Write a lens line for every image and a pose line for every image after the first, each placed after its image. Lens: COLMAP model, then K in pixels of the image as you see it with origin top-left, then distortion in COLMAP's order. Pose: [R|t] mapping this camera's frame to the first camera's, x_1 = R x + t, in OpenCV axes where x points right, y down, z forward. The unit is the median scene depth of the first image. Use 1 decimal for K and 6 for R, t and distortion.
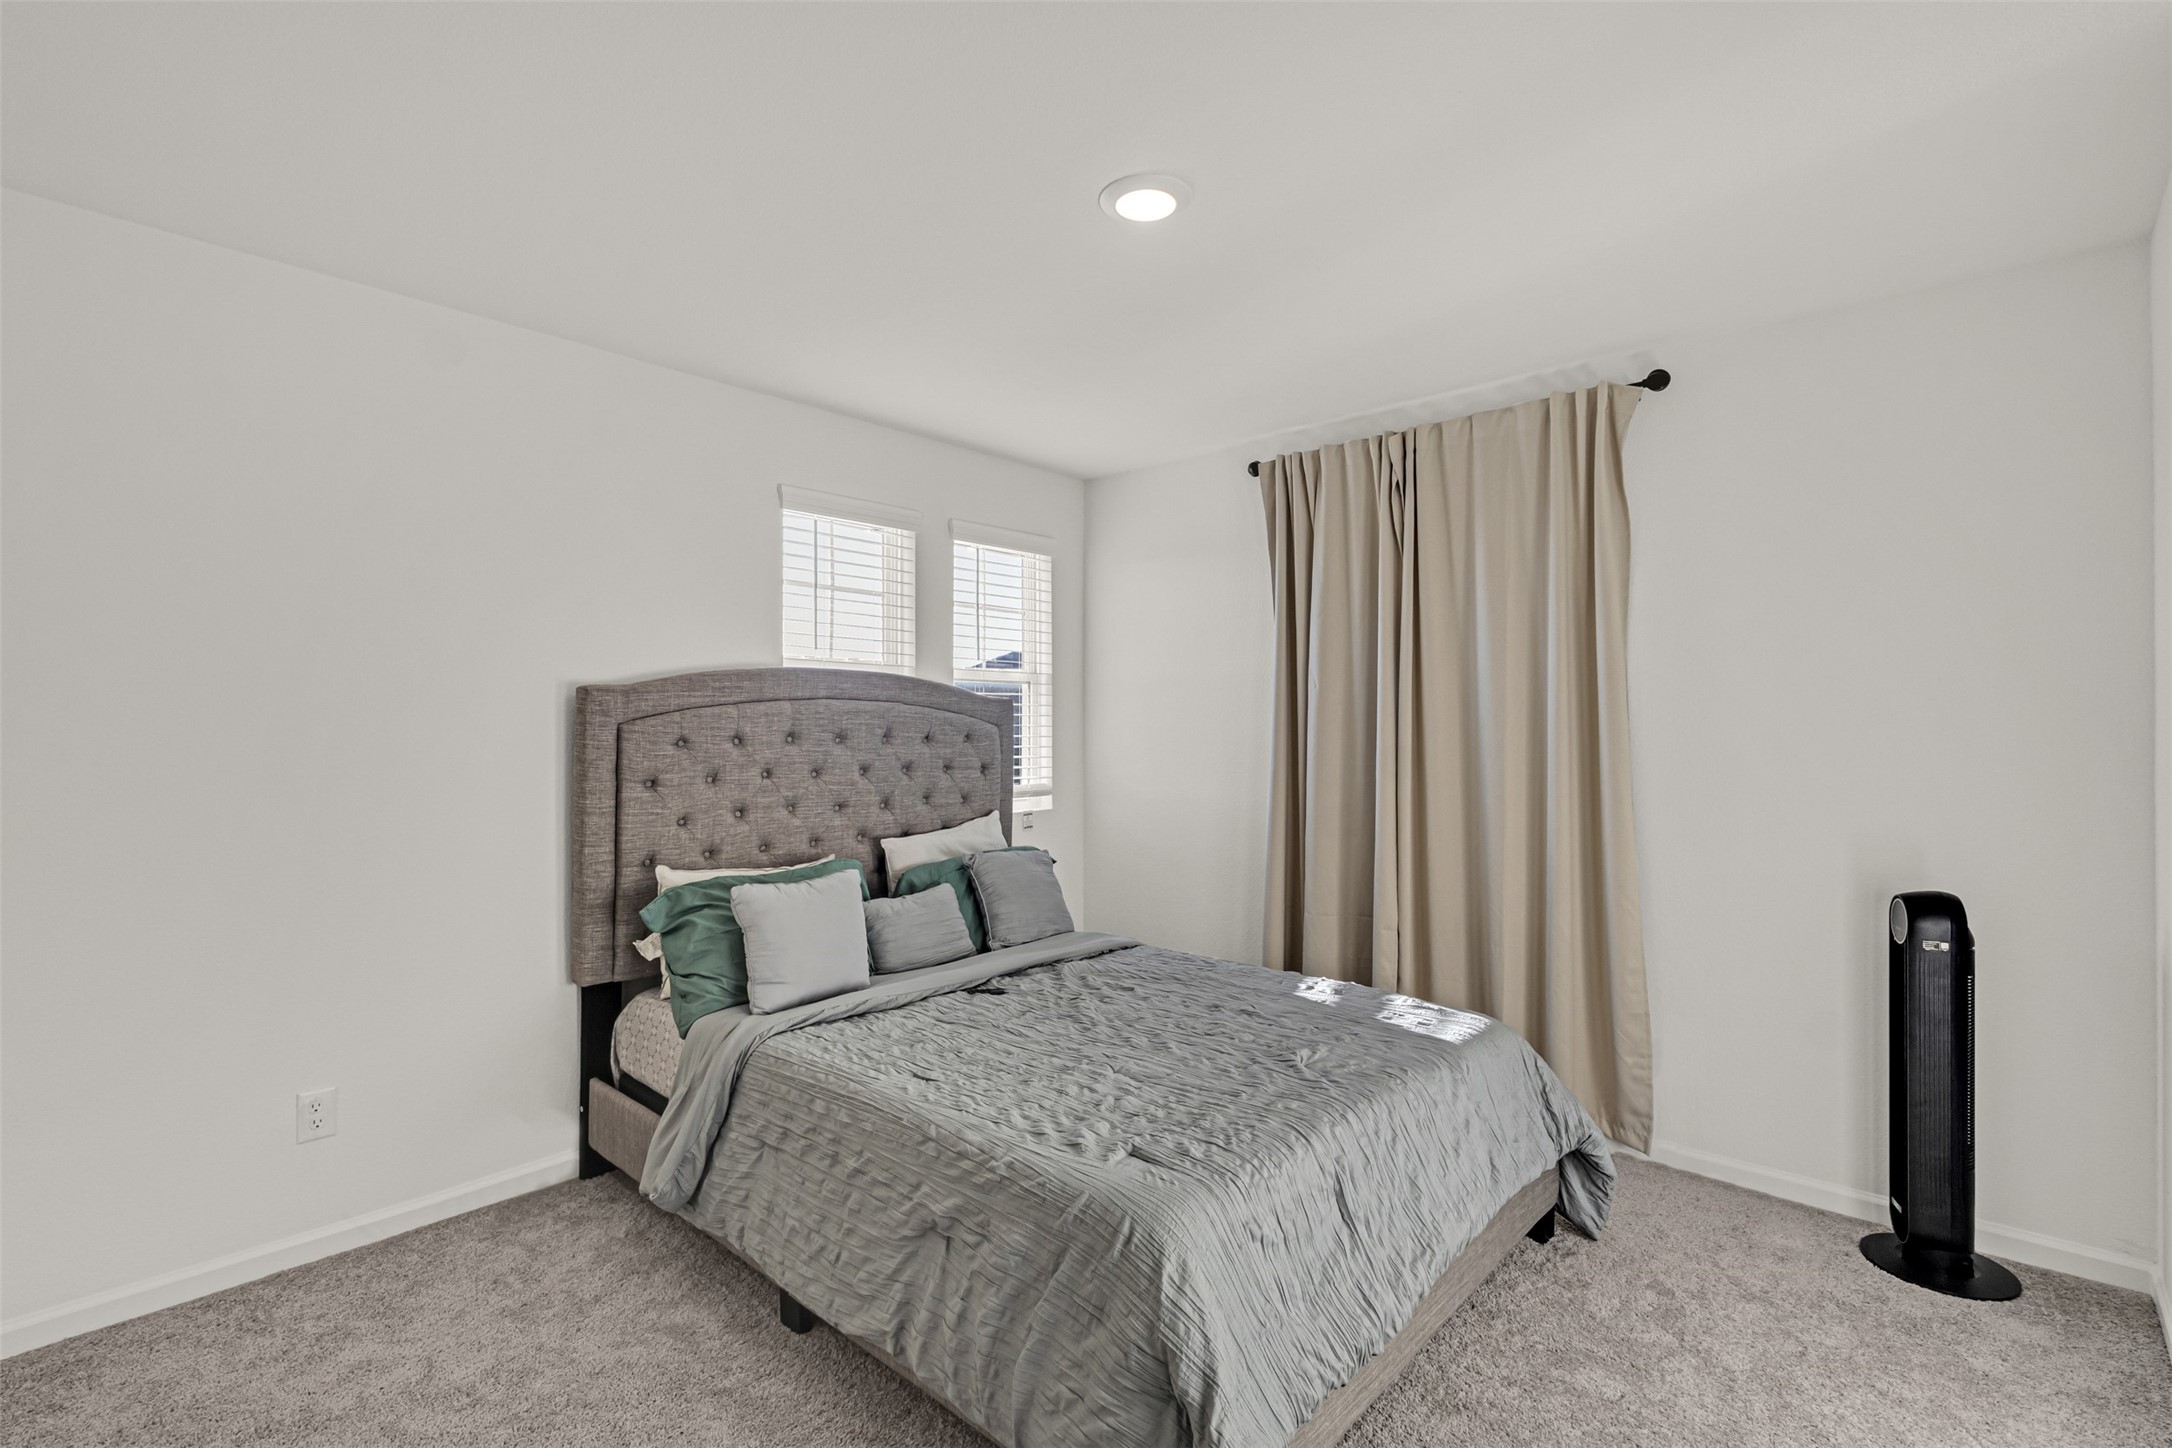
lens RADIAL K [[1023.8, 0, 1066.2], [0, 1023.8, 728.4], [0, 0, 1]] dist [0.006842, 0.001039]
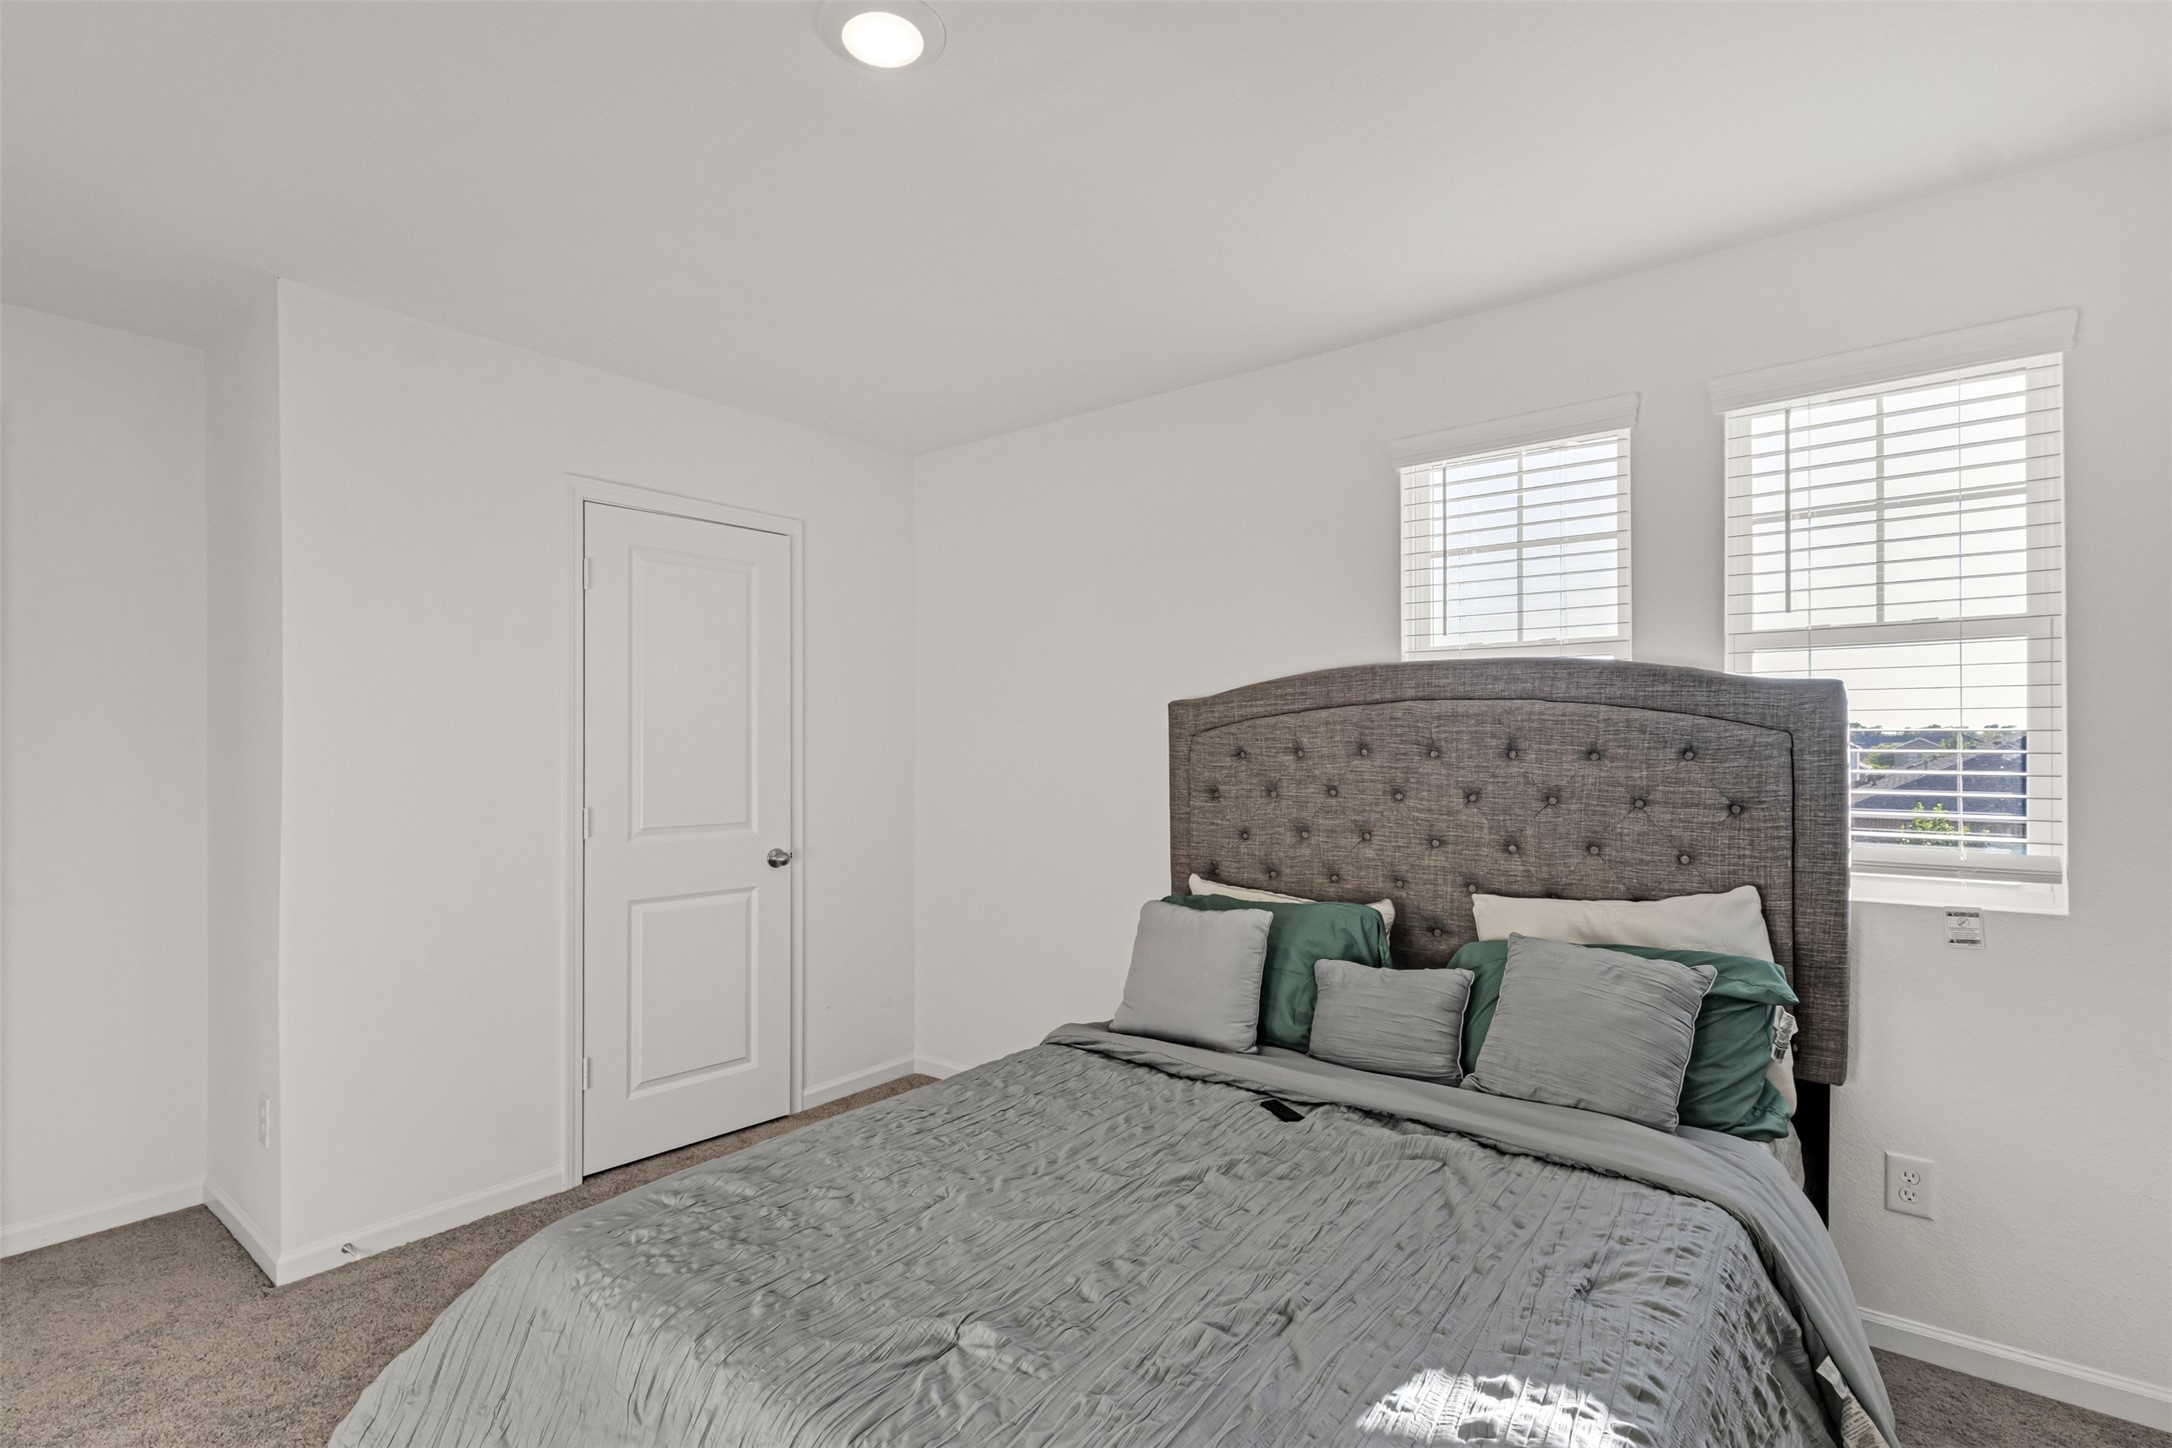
lens RADIAL K [[1023.8, 0, 1065.4], [0, 1023.8, 737.1], [0, 0, 1]] dist [0.006842, 0.001039]
pose [[0.059950, -0.005685, -0.998185, 0.532705], [0.004551, 0.999975, -0.005422, 0.002090], [0.998191, -0.004218, 0.059974, 0.697243]]
